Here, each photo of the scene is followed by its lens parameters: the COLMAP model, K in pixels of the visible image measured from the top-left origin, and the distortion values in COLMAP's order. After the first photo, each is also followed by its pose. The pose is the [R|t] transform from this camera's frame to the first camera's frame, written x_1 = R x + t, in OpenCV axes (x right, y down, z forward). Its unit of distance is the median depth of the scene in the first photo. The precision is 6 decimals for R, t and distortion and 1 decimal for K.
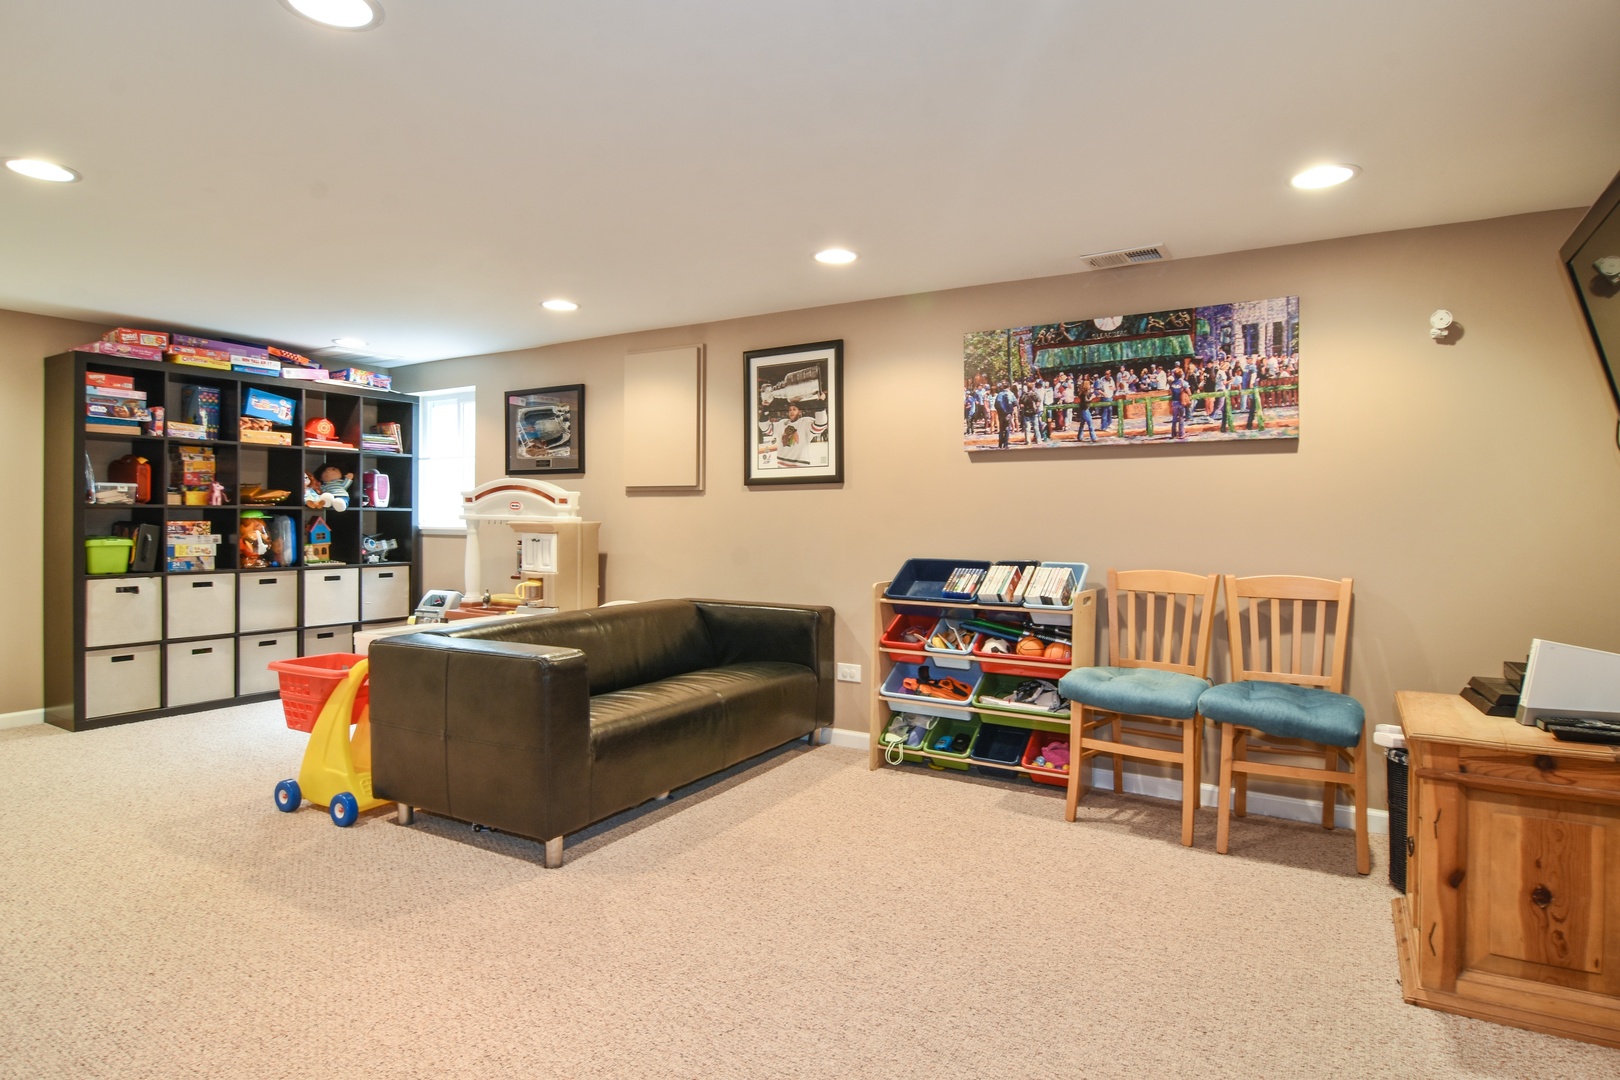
lens RADIAL K [[888.4, 0, 804.7], [0, 888.4, 541.0], [0, 0, 1]] dist [0.007083, -0.004824]
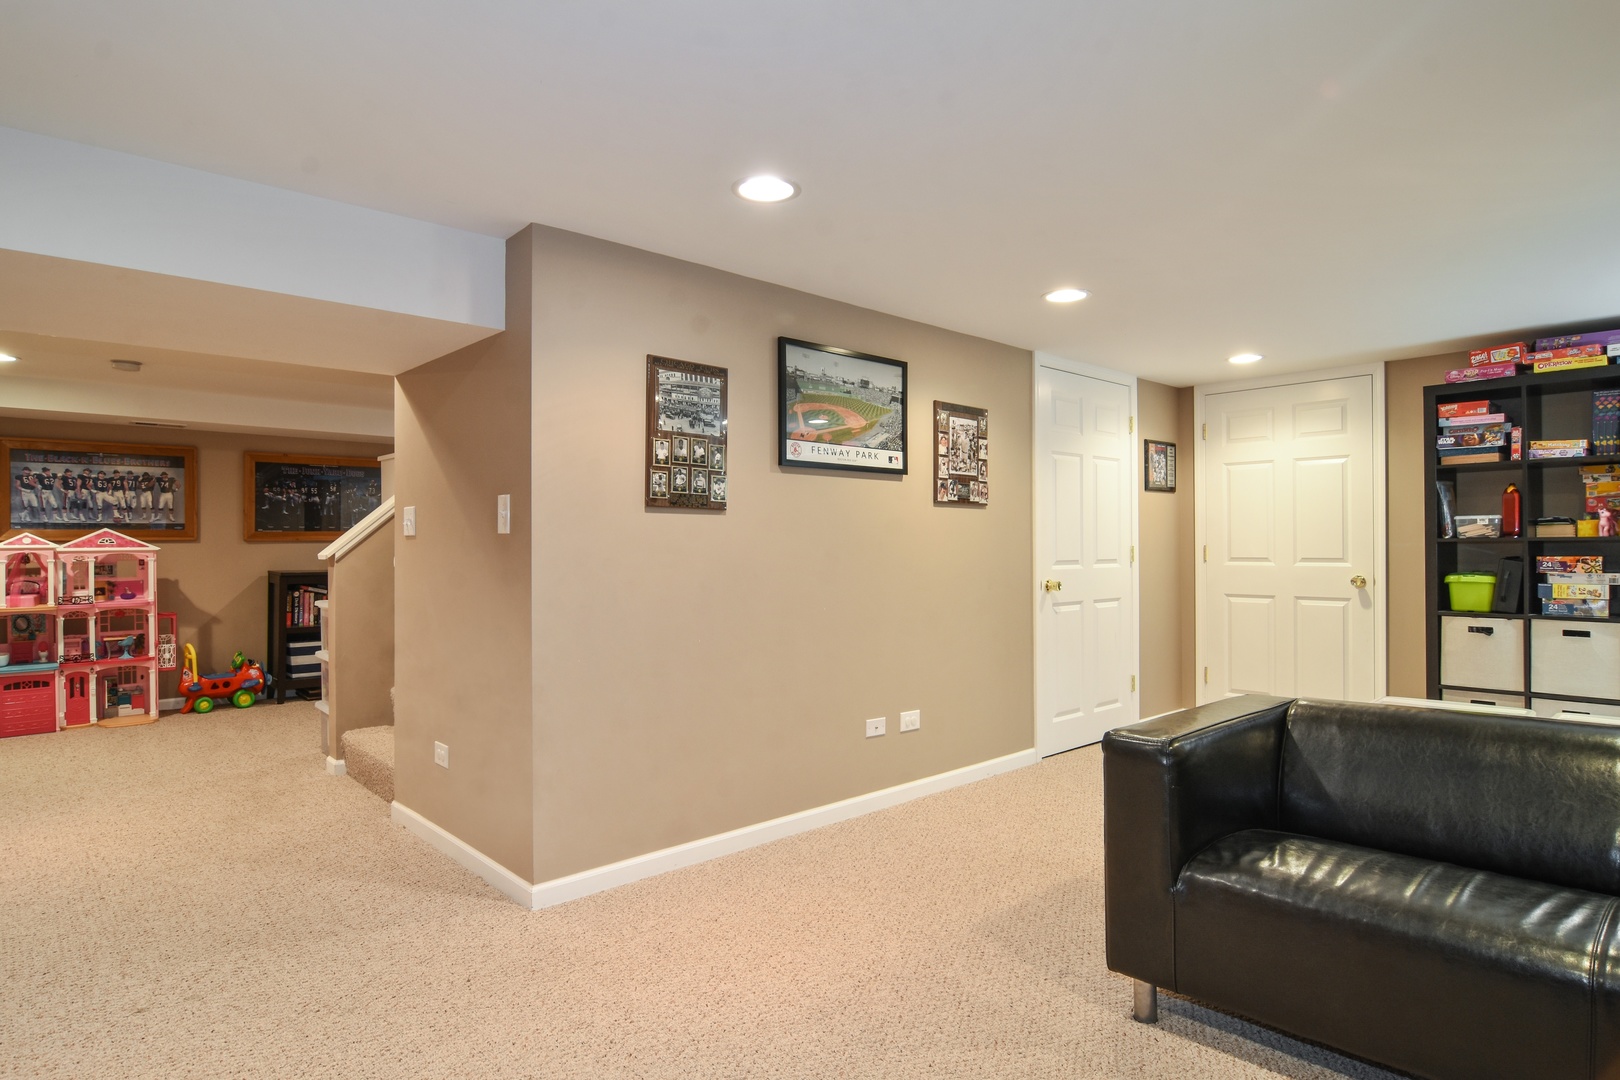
lens RADIAL K [[888.4, 0, 808.5], [0, 888.4, 540.9], [0, 0, 1]] dist [0.007083, -0.004824]
pose [[-0.243904, -0.018179, -0.969629, 0.533181], [-0.025429, 0.999600, -0.012344, -0.015026], [0.969466, 0.021646, -0.244269, 0.941648]]
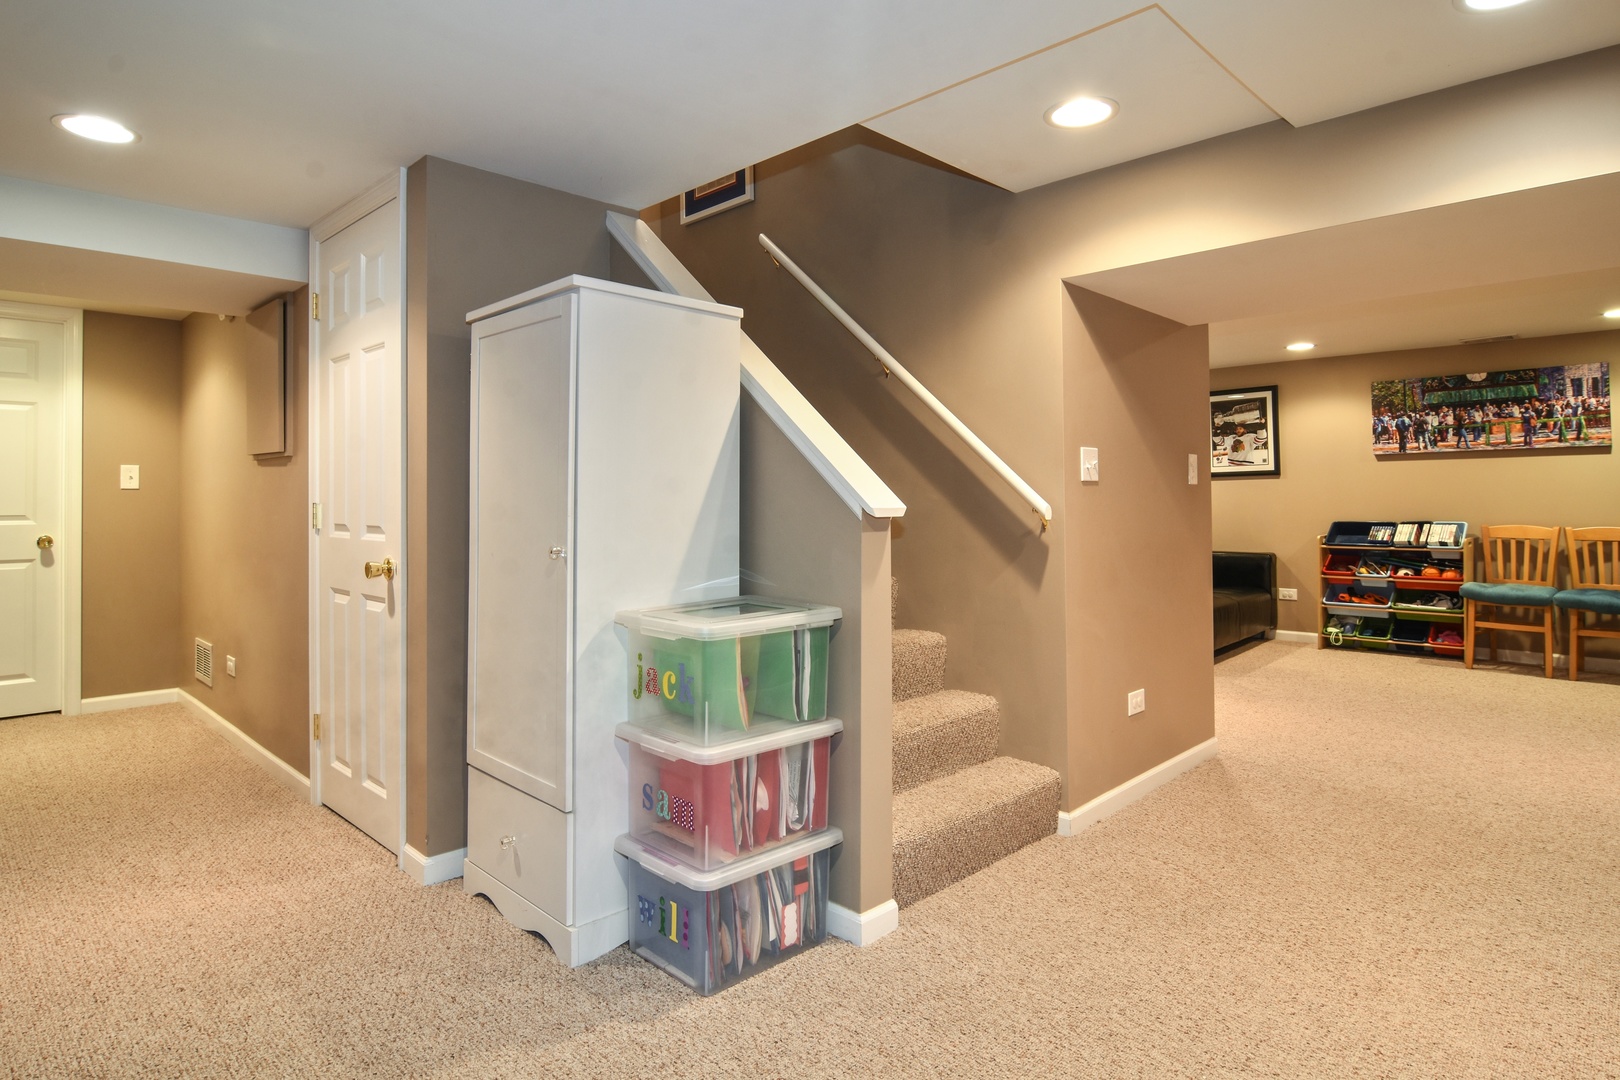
lens RADIAL K [[888.4, 0, 839.9], [0, 888.4, 494.1], [0, 0, 1]] dist [0.007083, -0.004824]
pose [[0.979966, -0.013015, -0.198741, -0.466734], [0.005583, 0.999266, -0.037912, 0.028144], [0.199088, 0.036043, 0.979319, -0.805968]]
